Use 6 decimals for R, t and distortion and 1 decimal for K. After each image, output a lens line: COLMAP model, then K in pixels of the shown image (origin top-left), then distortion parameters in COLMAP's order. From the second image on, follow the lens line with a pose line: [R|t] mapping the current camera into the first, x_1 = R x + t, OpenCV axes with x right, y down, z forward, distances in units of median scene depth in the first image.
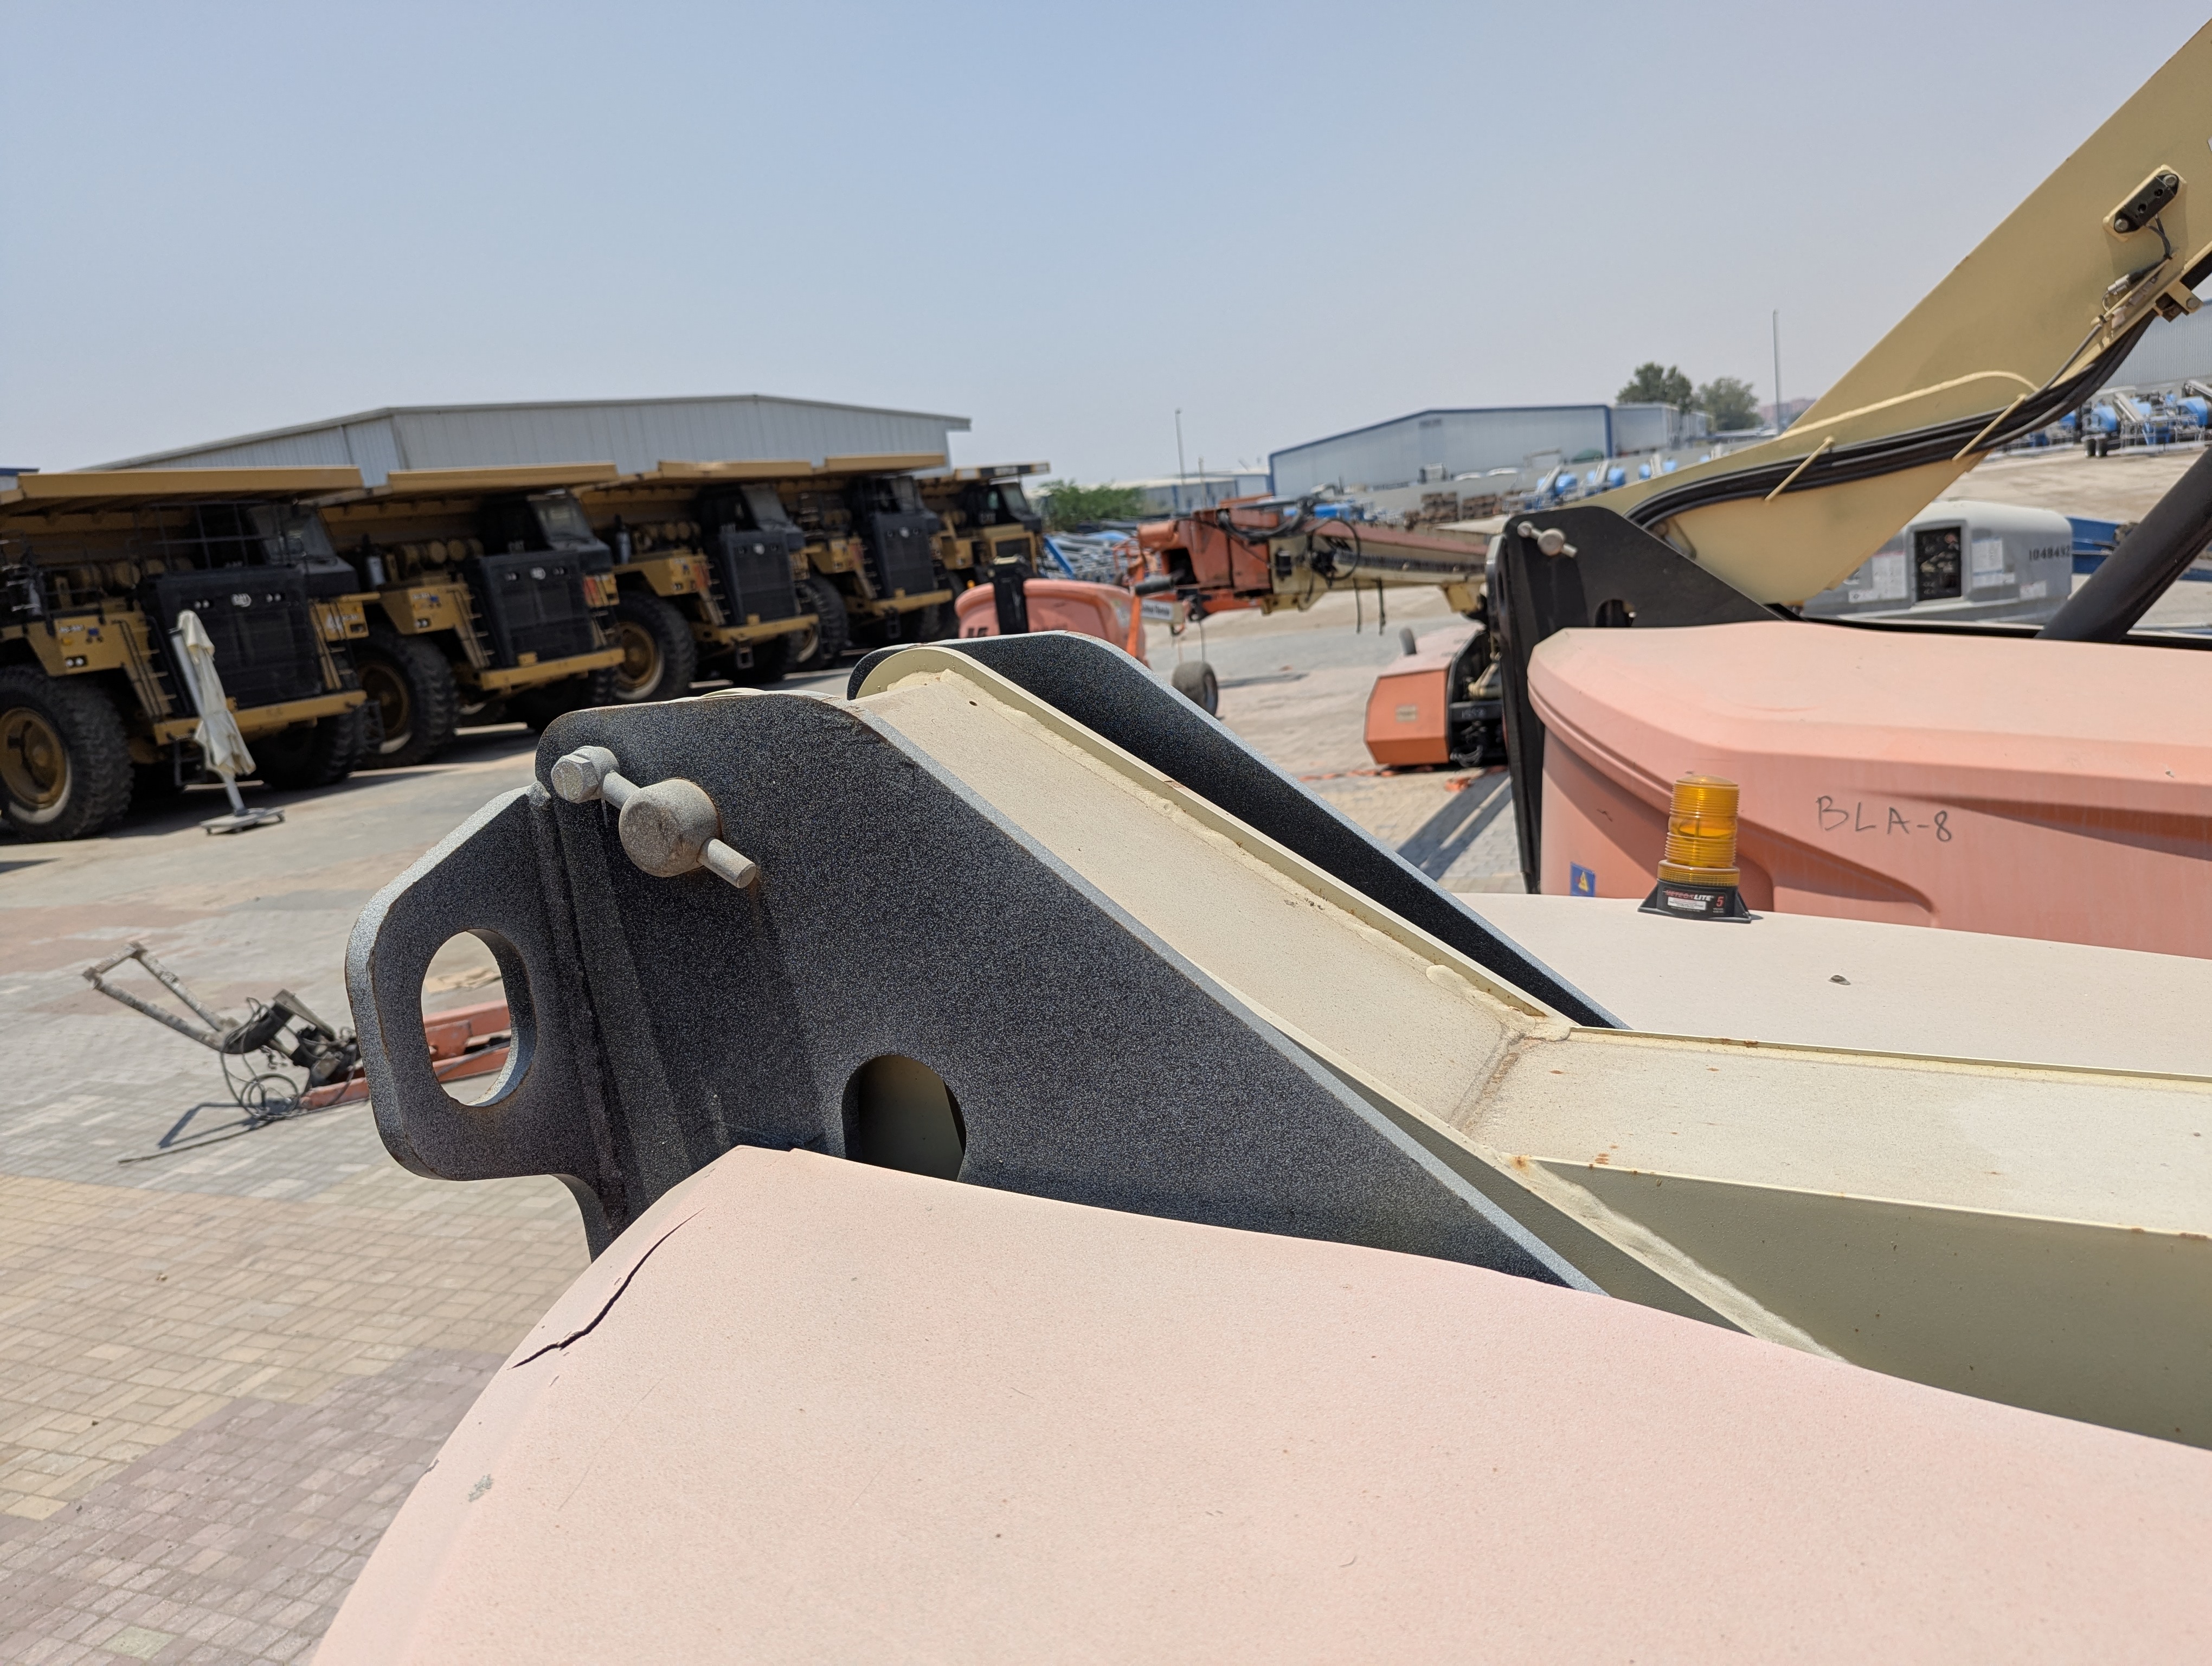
lens RADIAL K [[1557.2, 0, 1137.5], [0, 1557.2, 834.3], [0, 0, 1]] dist [0.065141, -0.071812]
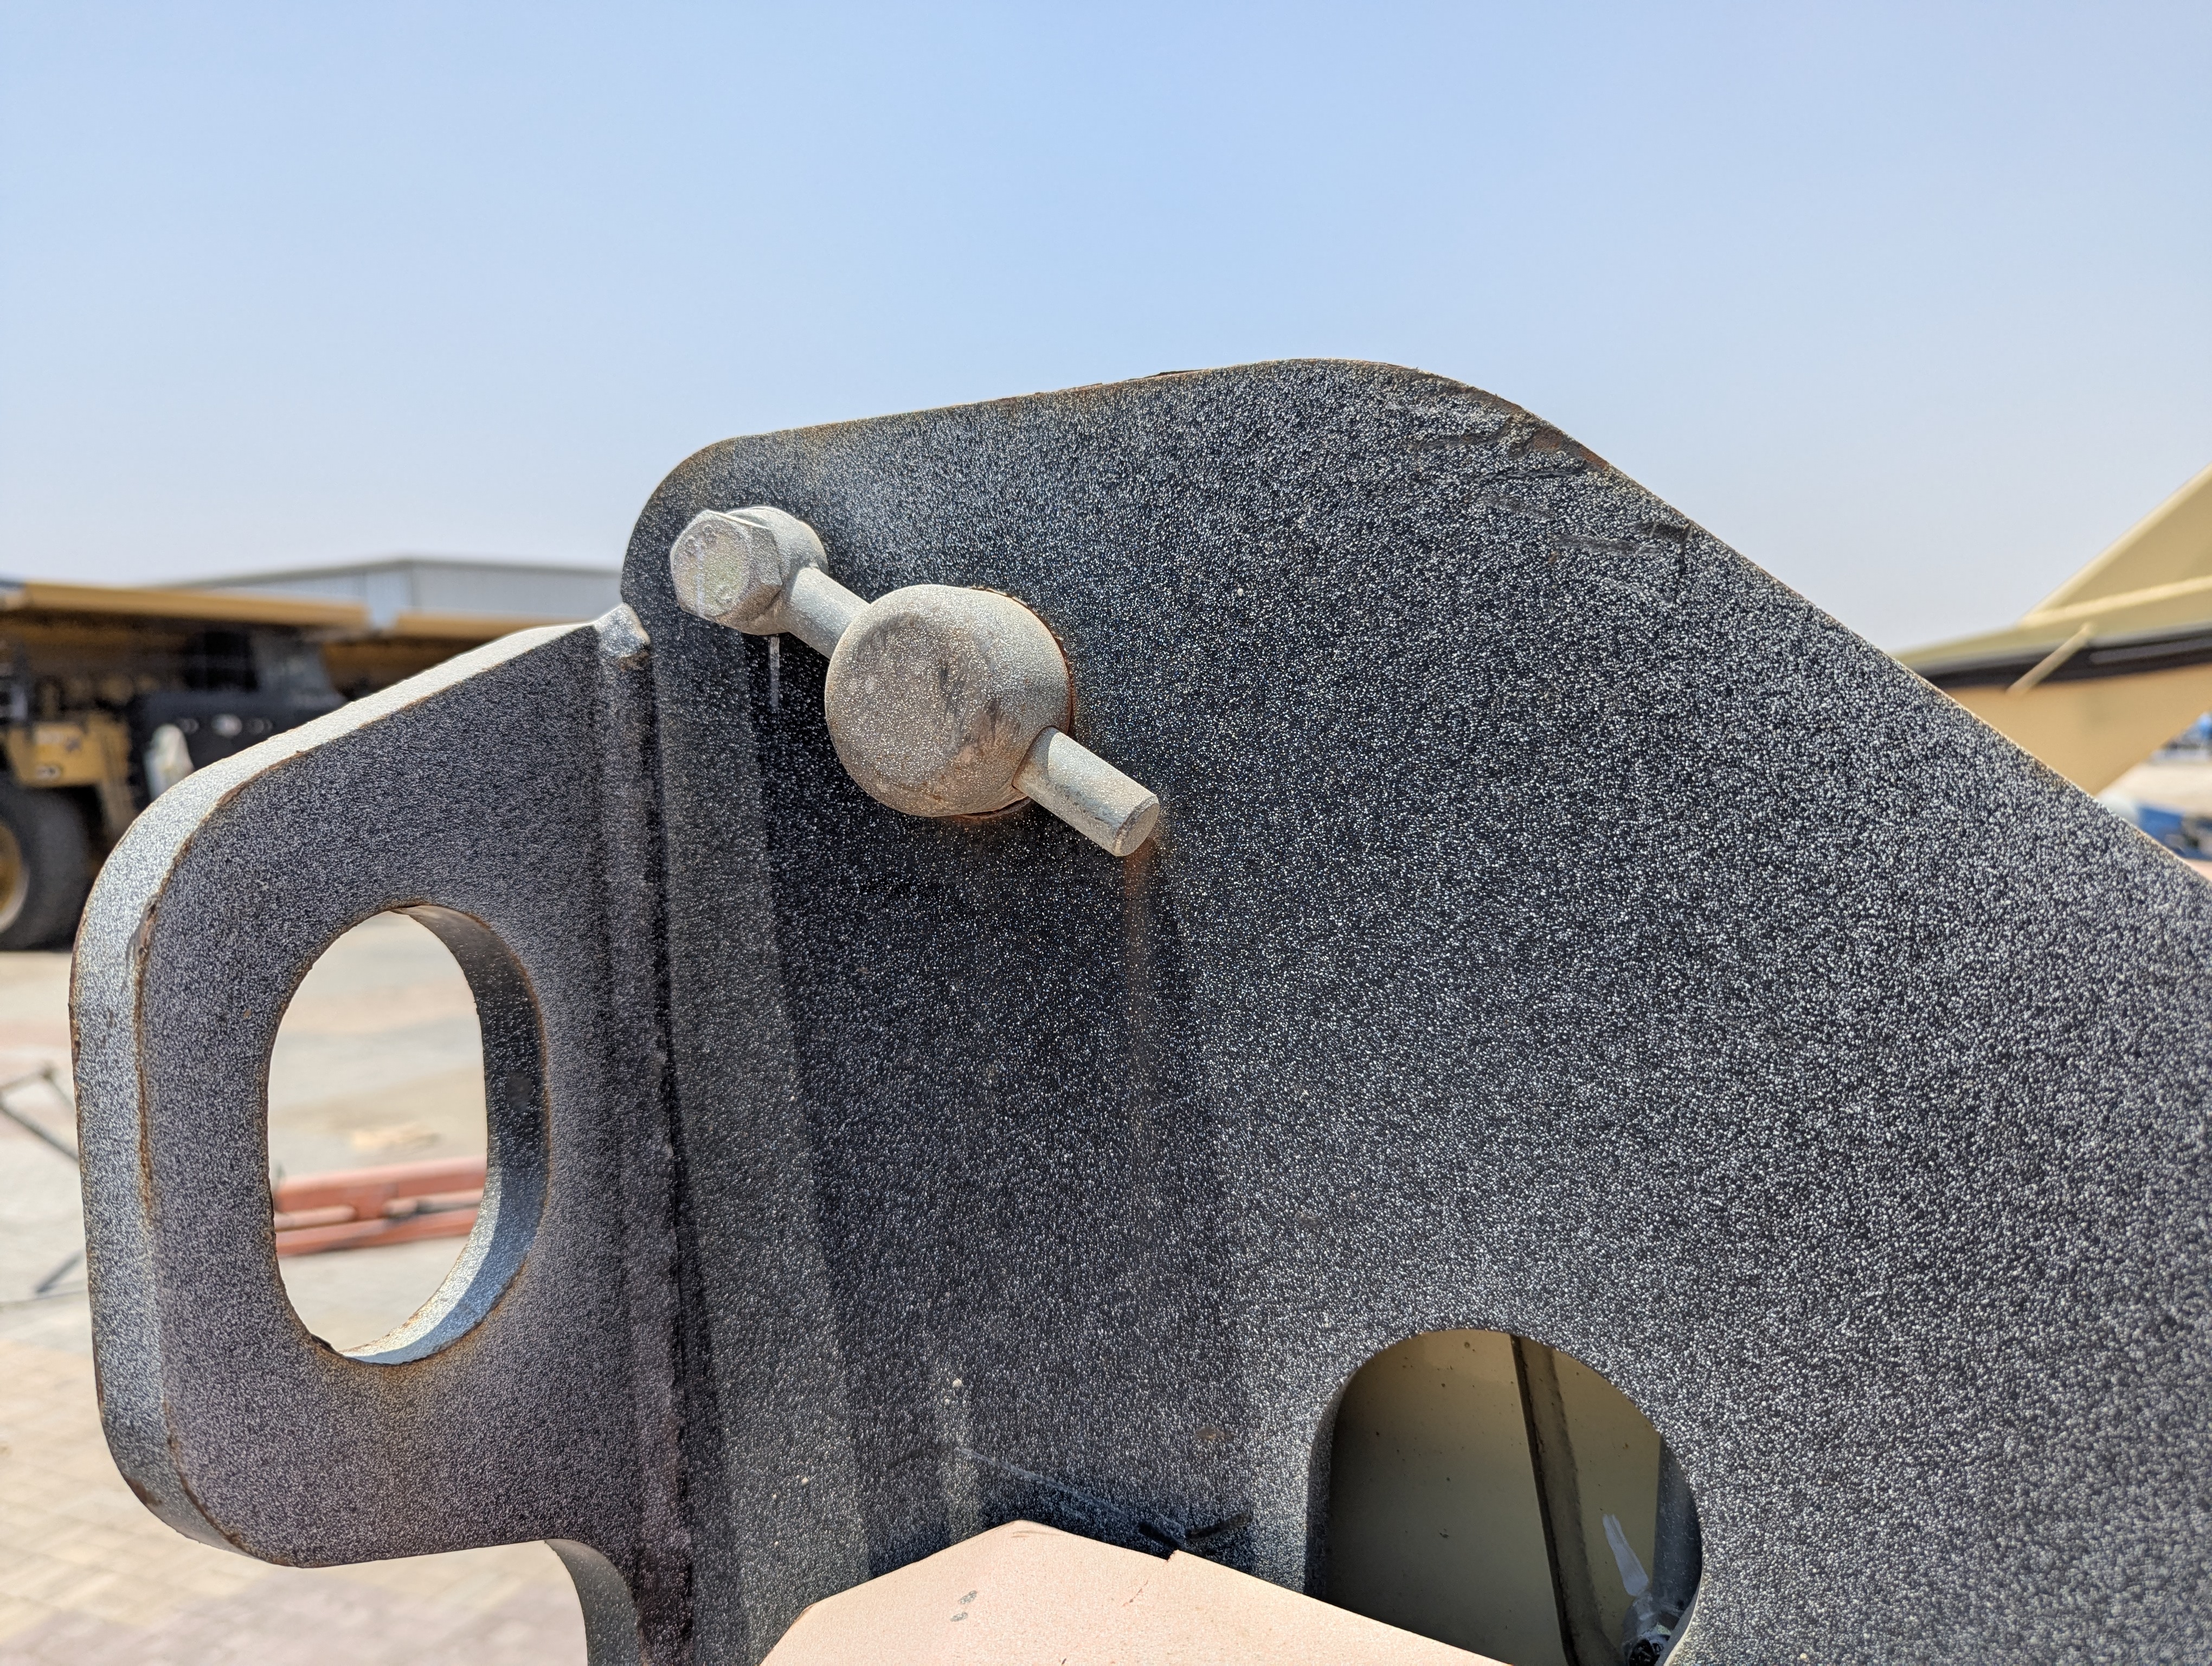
lens RADIAL K [[1571.3, 0, 1103.4], [0, 1571.3, 858.1], [0, 0, 1]] dist [0.036537, -0.050514]
pose [[0.995985, 0.089328, -0.005900, -0.245470], [-0.089370, 0.988270, -0.123838, 0.080830], [-0.005232, 0.123868, 0.992285, 0.584609]]
